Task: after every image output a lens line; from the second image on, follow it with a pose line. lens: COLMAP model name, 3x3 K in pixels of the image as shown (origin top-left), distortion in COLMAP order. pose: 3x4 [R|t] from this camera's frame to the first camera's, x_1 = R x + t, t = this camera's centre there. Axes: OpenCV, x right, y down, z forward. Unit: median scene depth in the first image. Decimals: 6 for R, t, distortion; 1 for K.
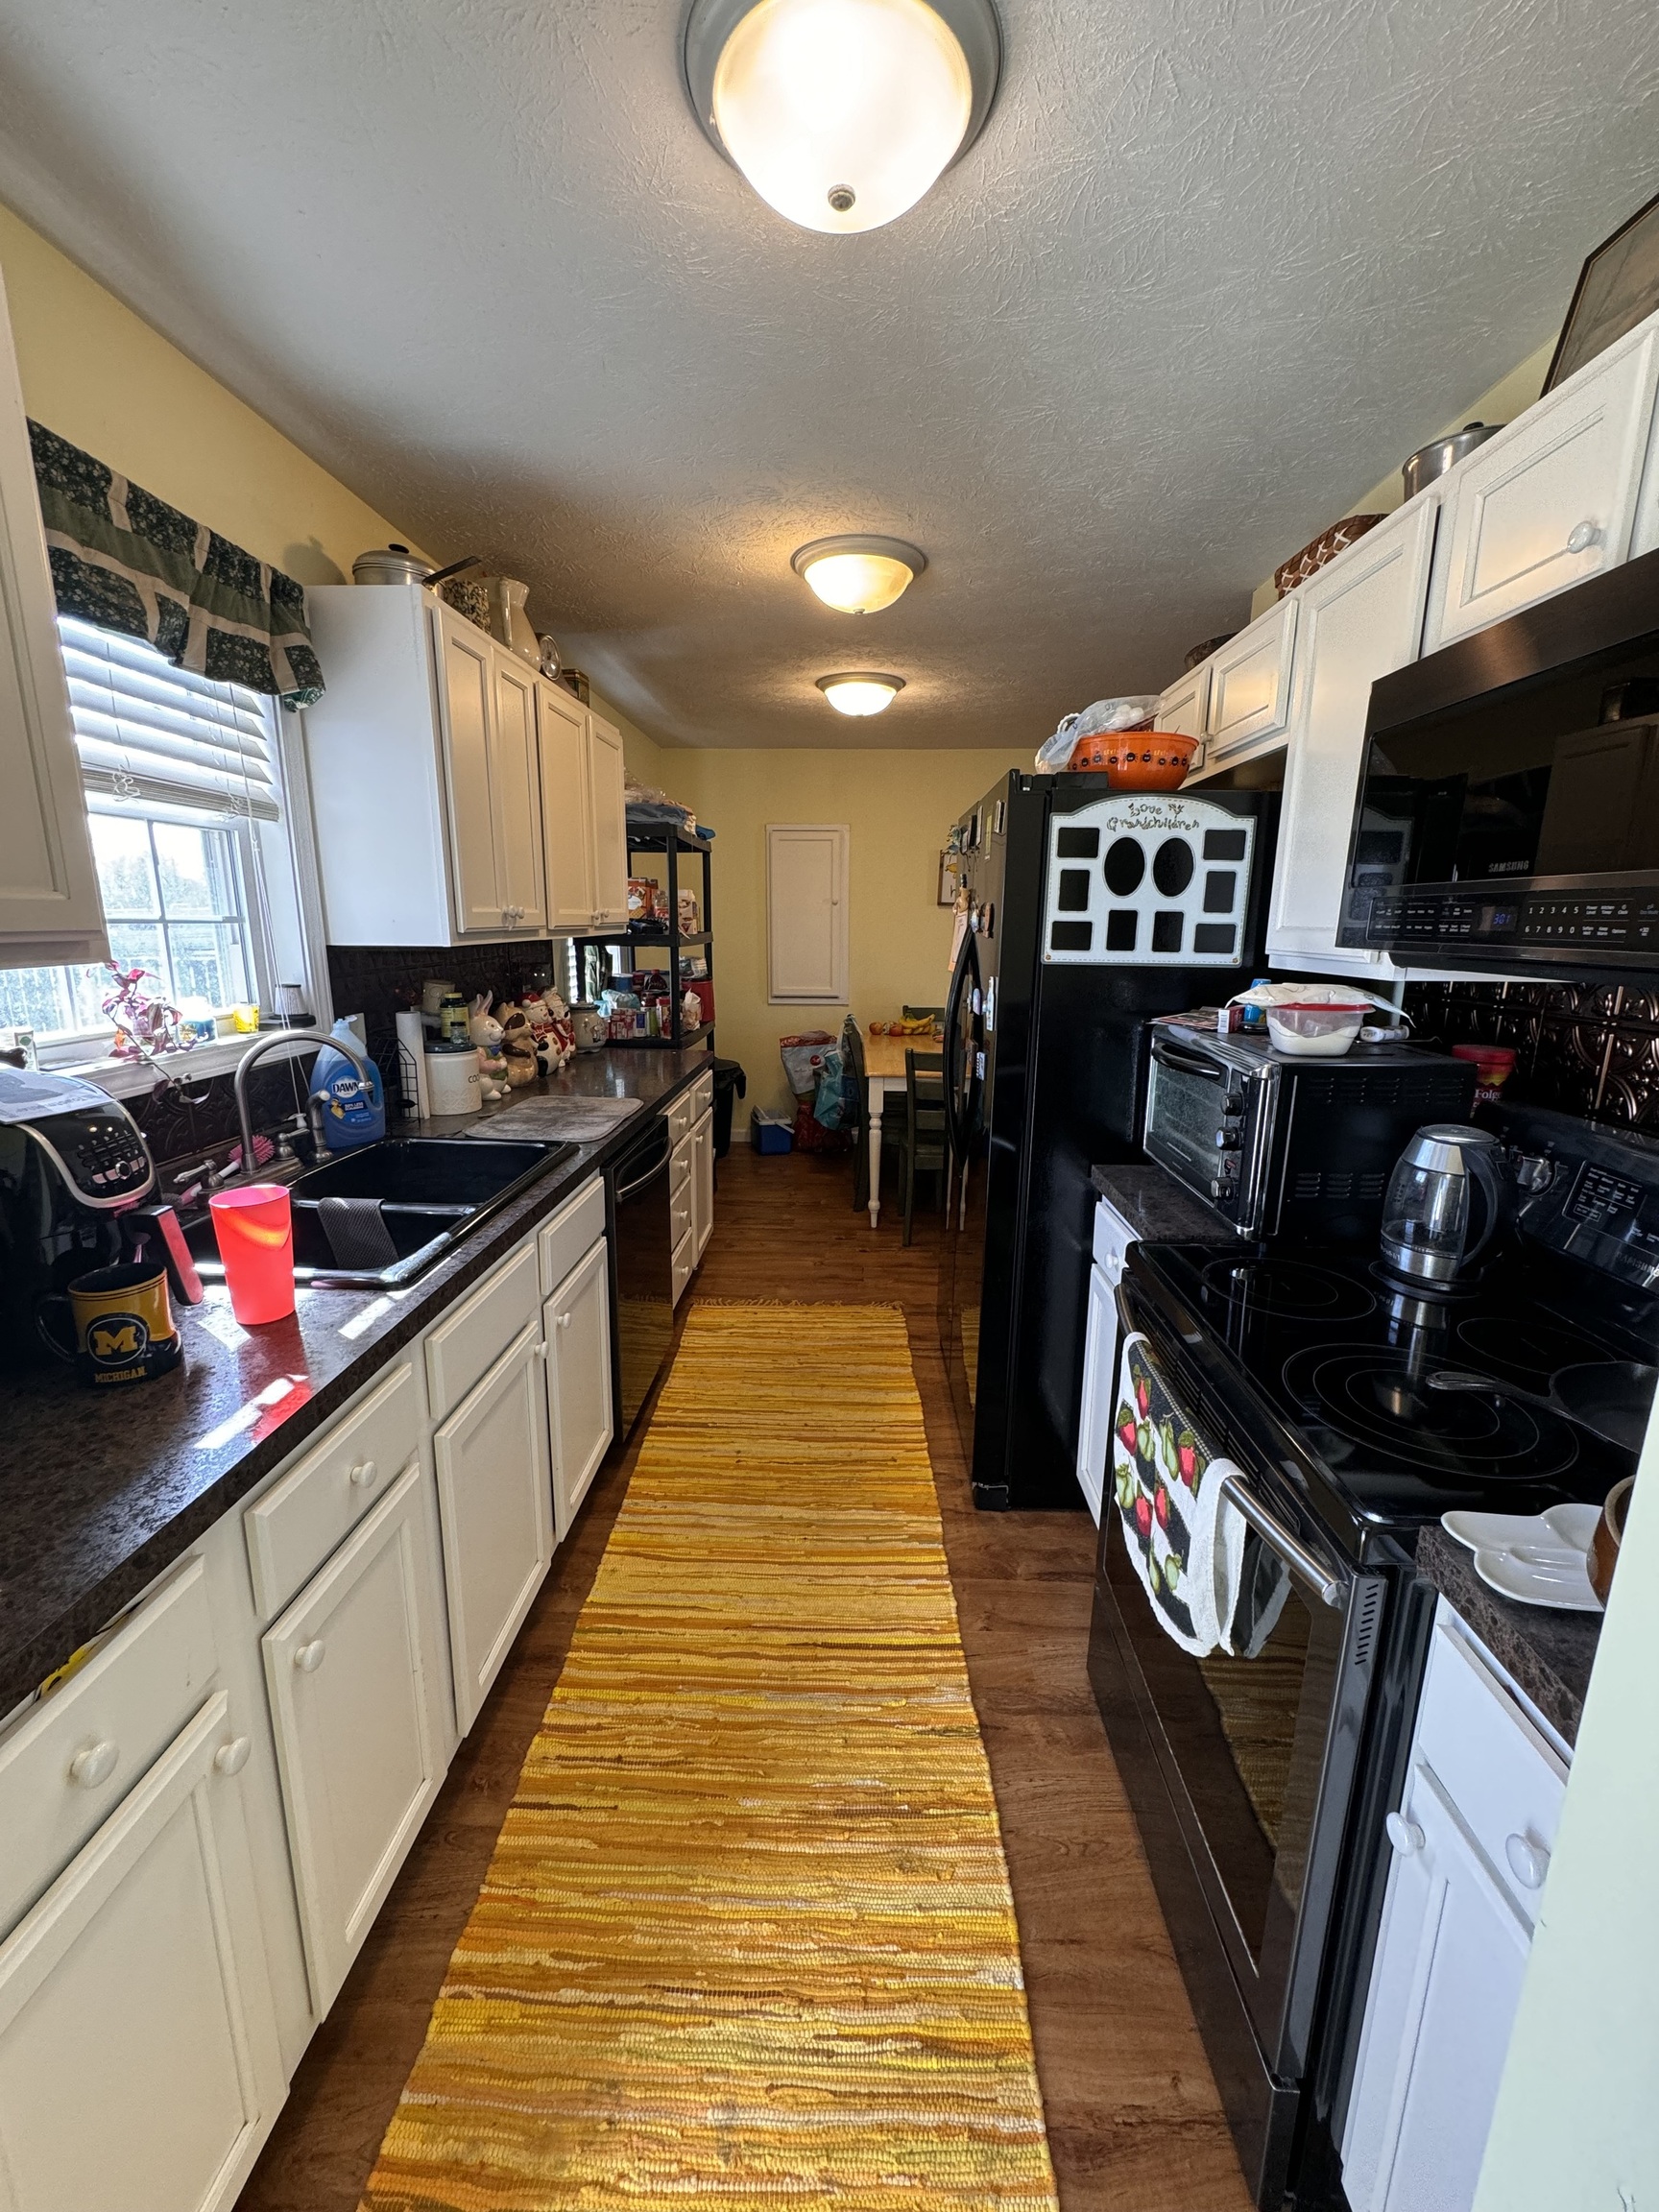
lens RADIAL K [[903.8, 0, 825.3], [0, 903.8, 1105.6], [0, 0, 1]] dist [-0.003741, -0.000042]
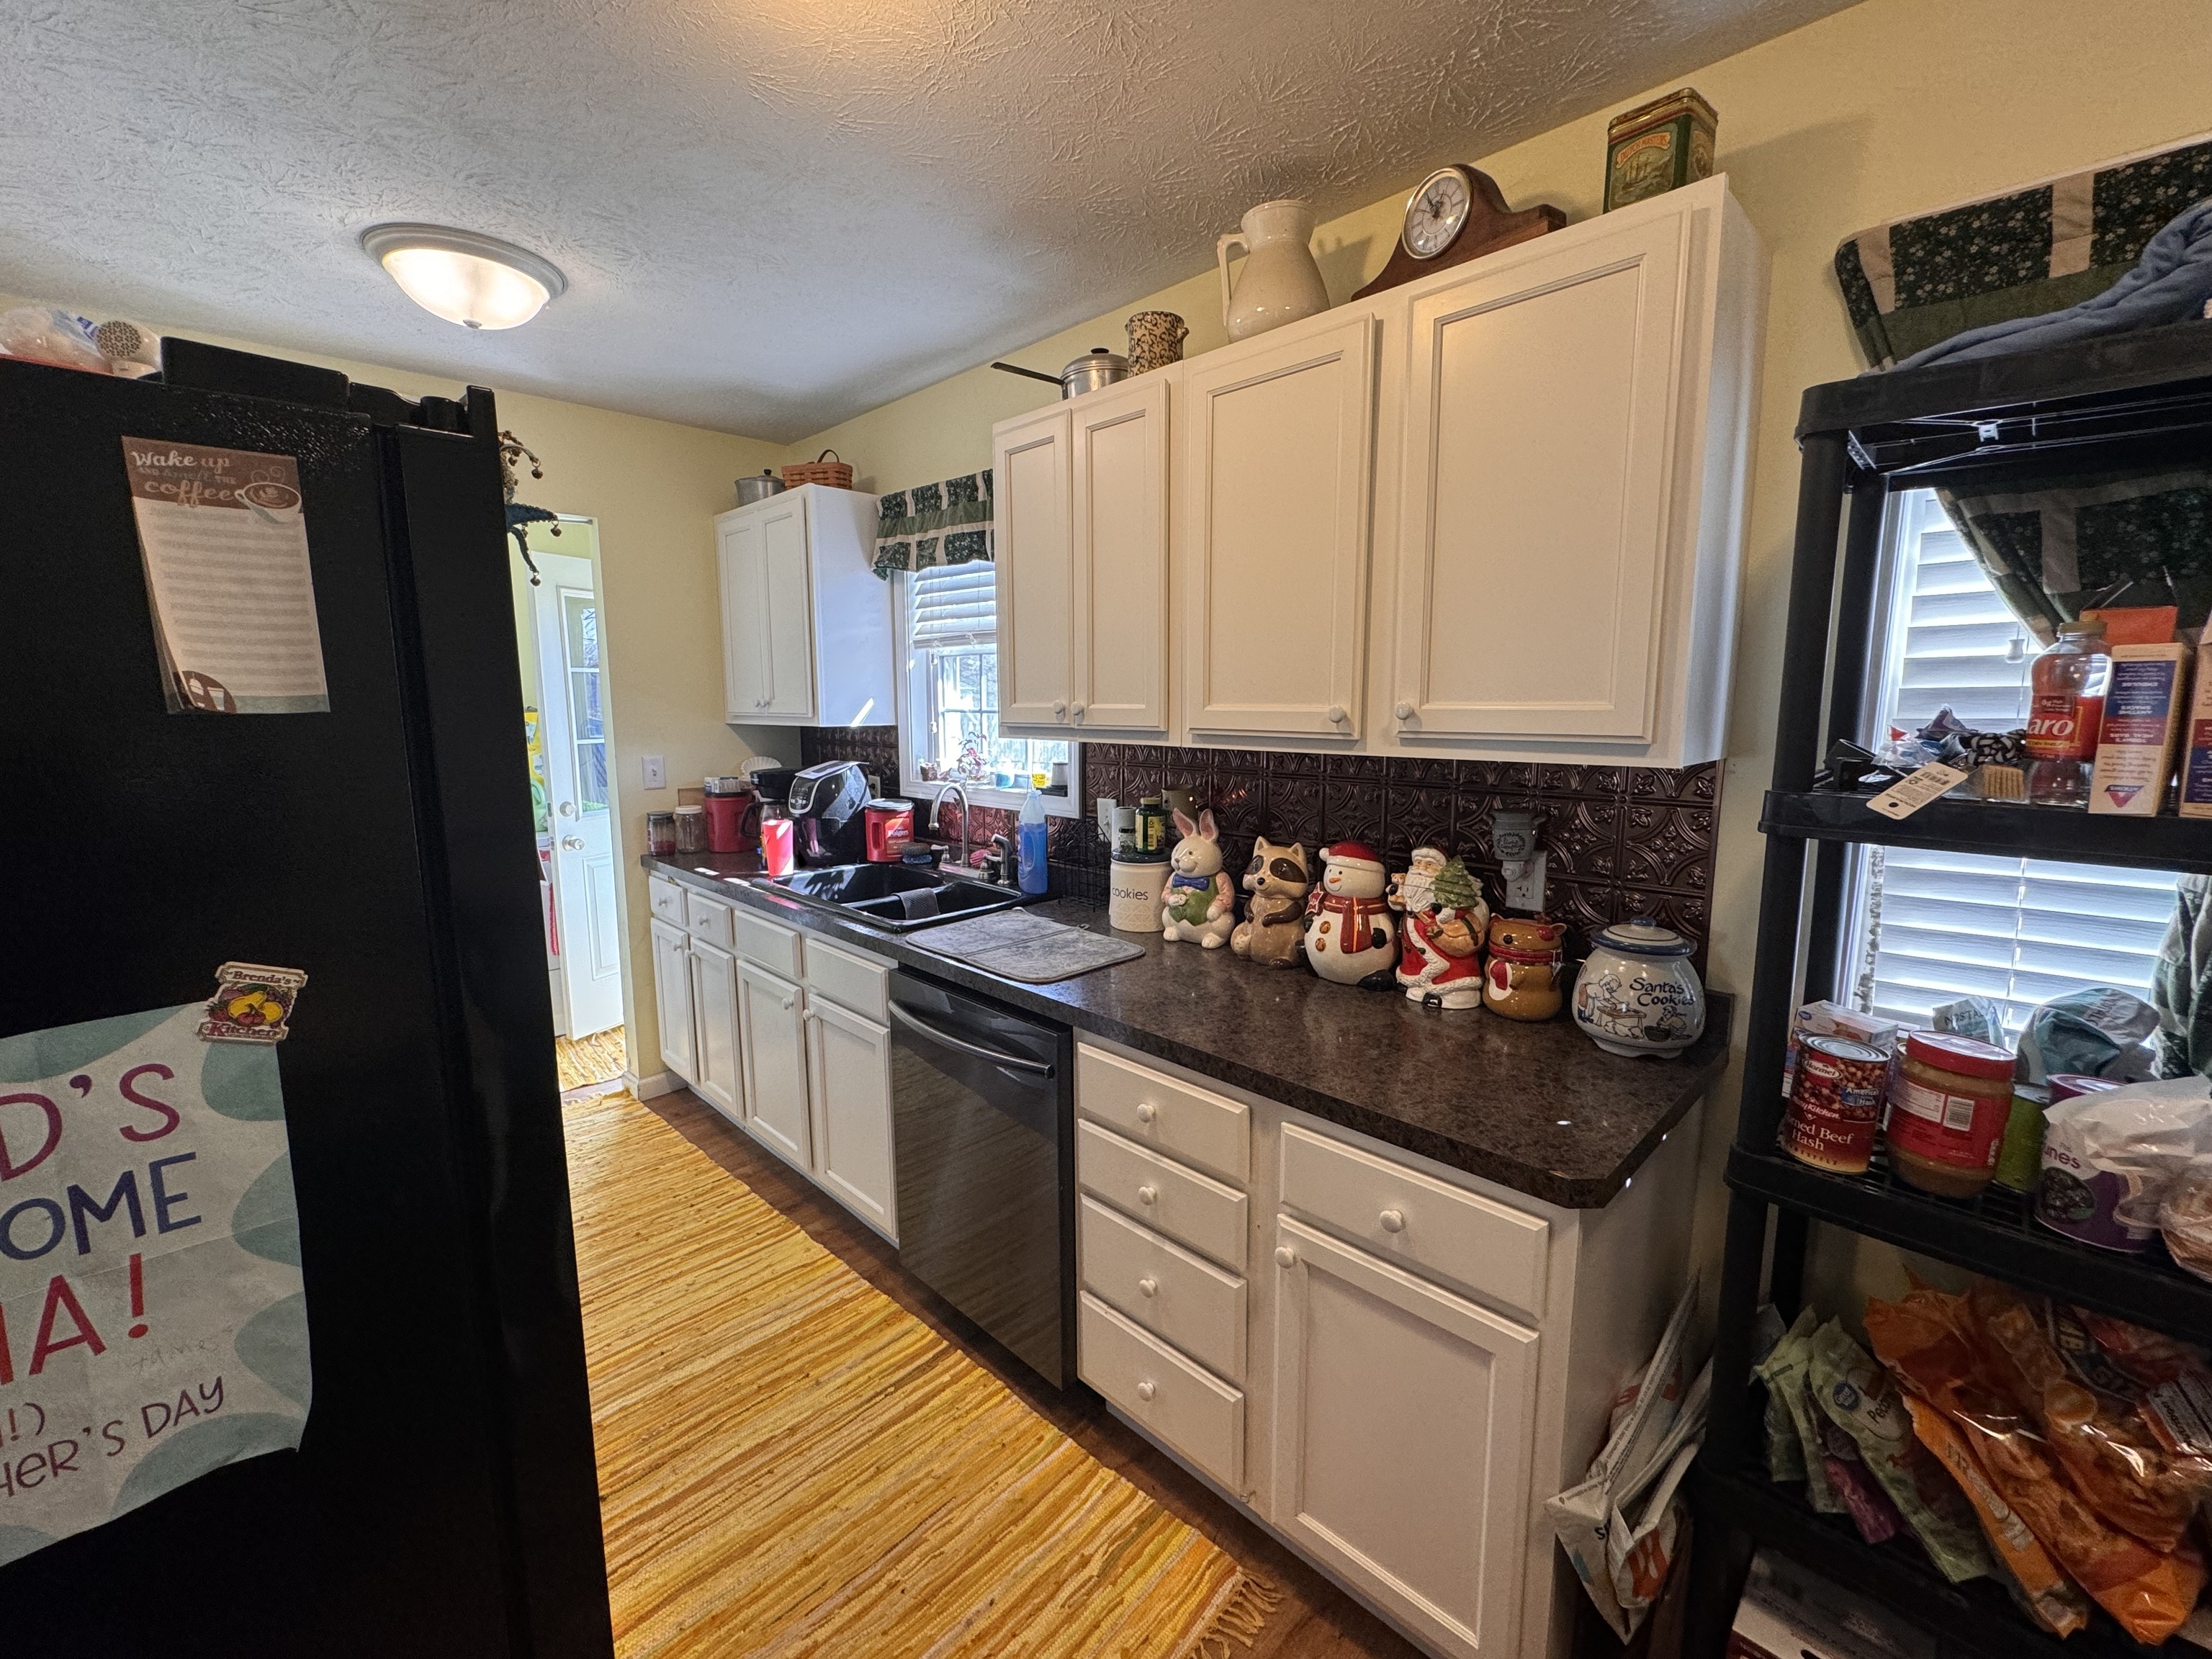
lens RADIAL K [[903.8, 0, 1085.5], [0, 903.8, 826.6], [0, 0, 1]] dist [-0.003741, -0.000042]
pose [[-0.681574, 0.095824, -0.725448, 0.418678], [-0.153070, 0.950785, 0.269401, -0.500397], [0.715560, 0.294661, -0.633363, 2.376407]]
